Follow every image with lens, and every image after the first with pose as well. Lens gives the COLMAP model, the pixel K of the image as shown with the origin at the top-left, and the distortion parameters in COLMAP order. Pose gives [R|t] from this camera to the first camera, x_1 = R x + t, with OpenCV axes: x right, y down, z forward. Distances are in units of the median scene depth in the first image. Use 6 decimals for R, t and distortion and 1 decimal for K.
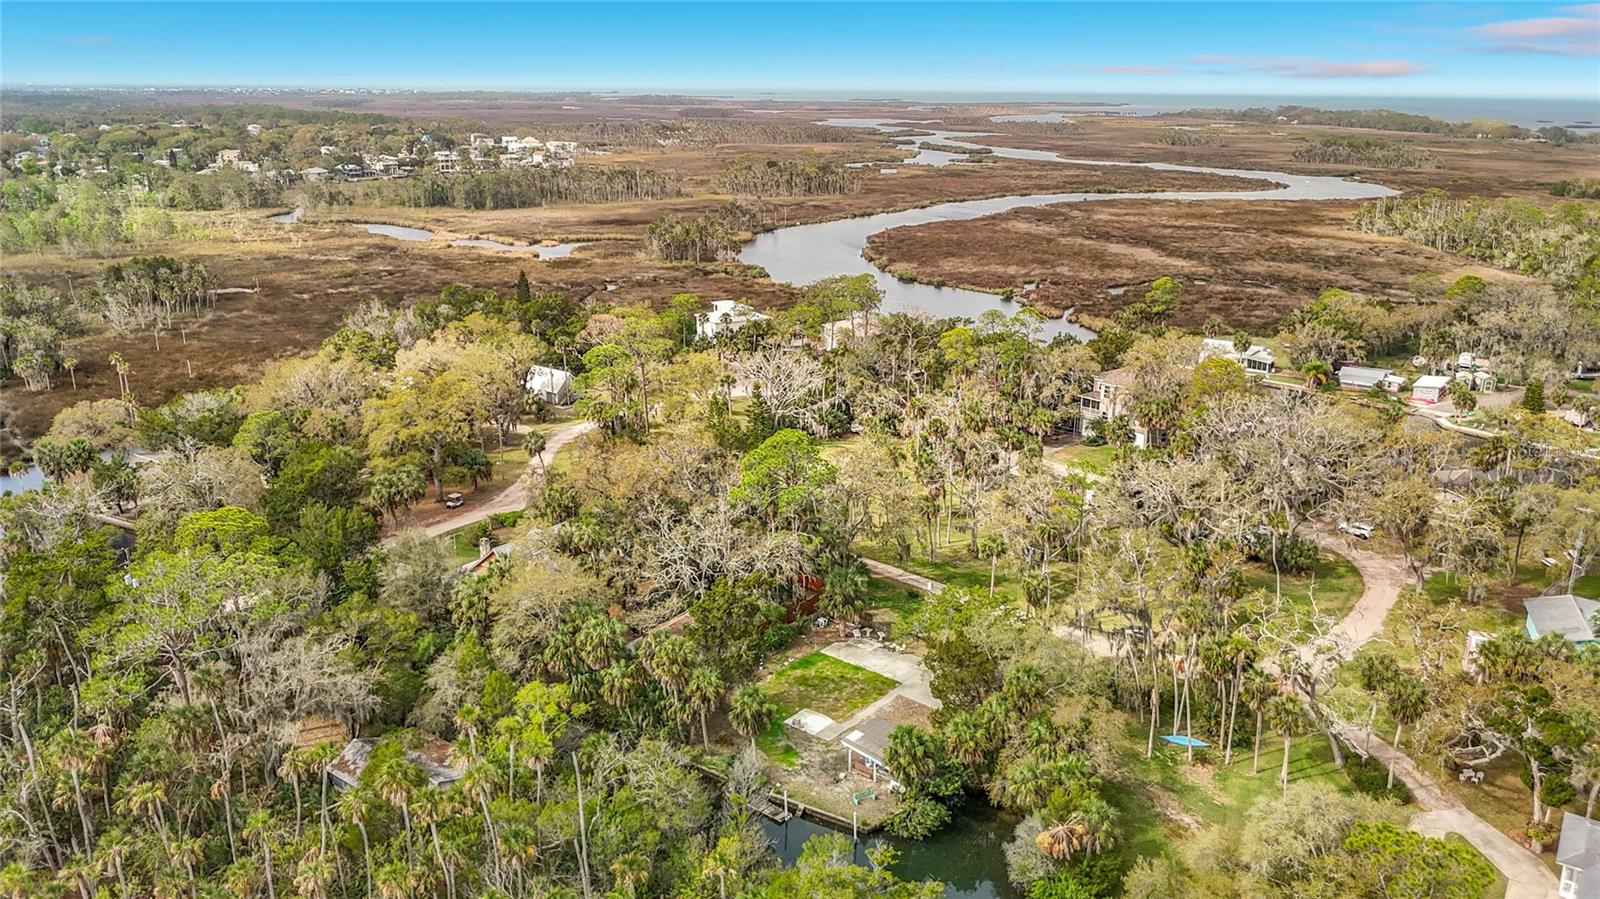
lens RADIAL K [[1259.7, 0, 800.0], [0, 1259.7, 449.5], [0, 0, 1]] dist [0.001871, -0.001420]
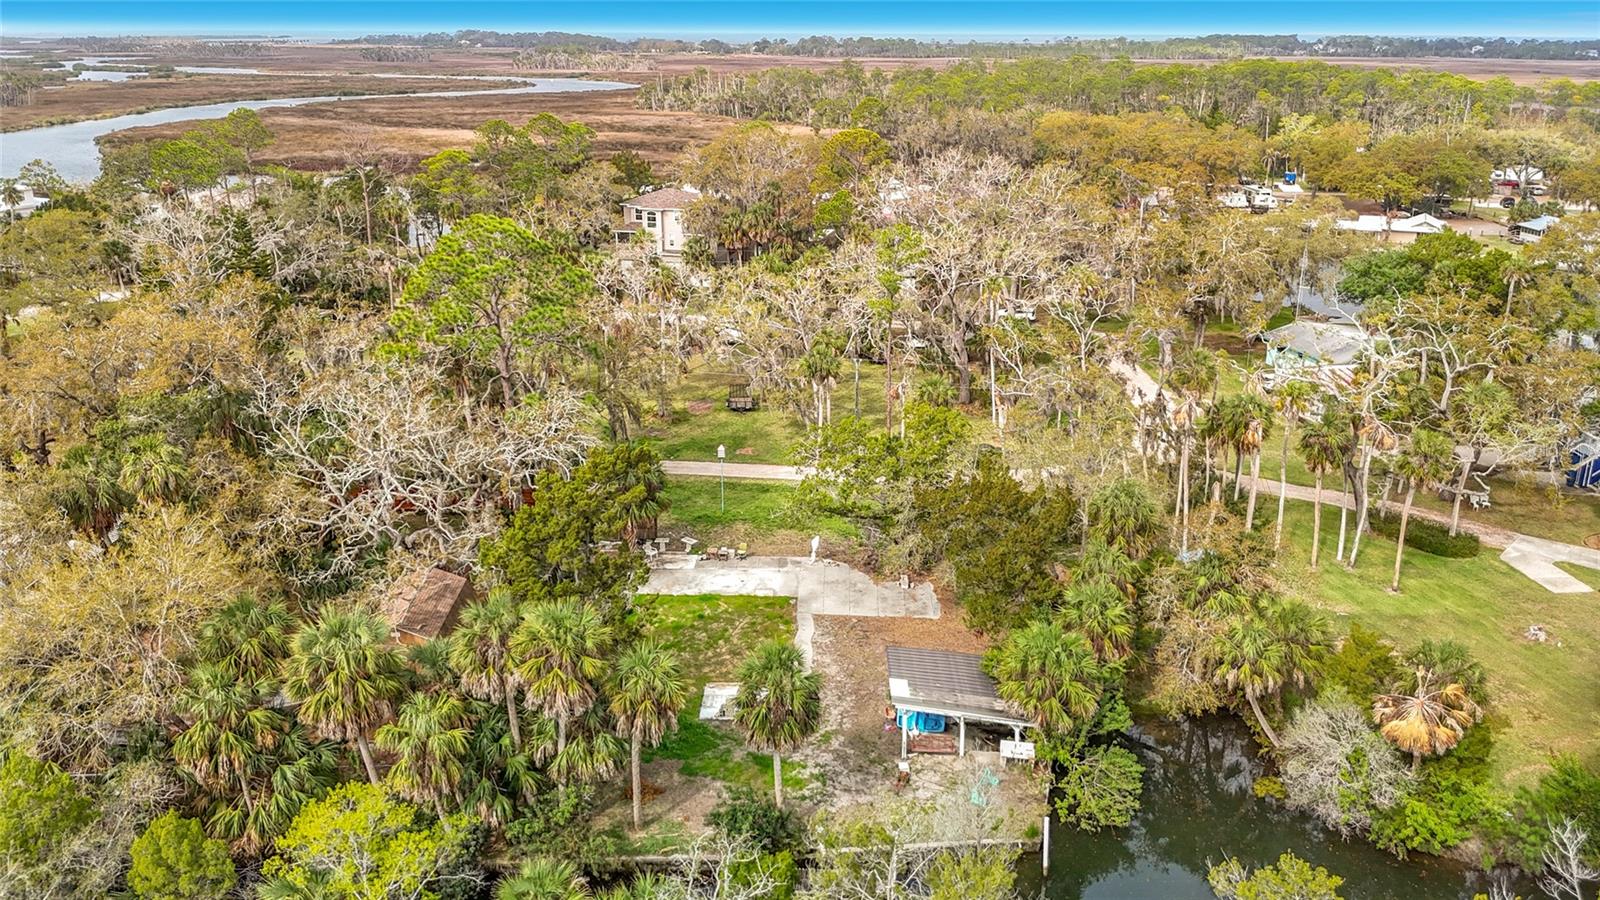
lens RADIAL K [[1242.7, 0, 799.2], [0, 1242.7, 421.3], [0, 0, 1]] dist [0.009749, -0.001714]
pose [[0.801092, -0.181899, 0.570232, -0.070682], [0.170644, 0.982573, 0.073702, 0.017531], [-0.573700, 0.038264, 0.818171, 0.150982]]
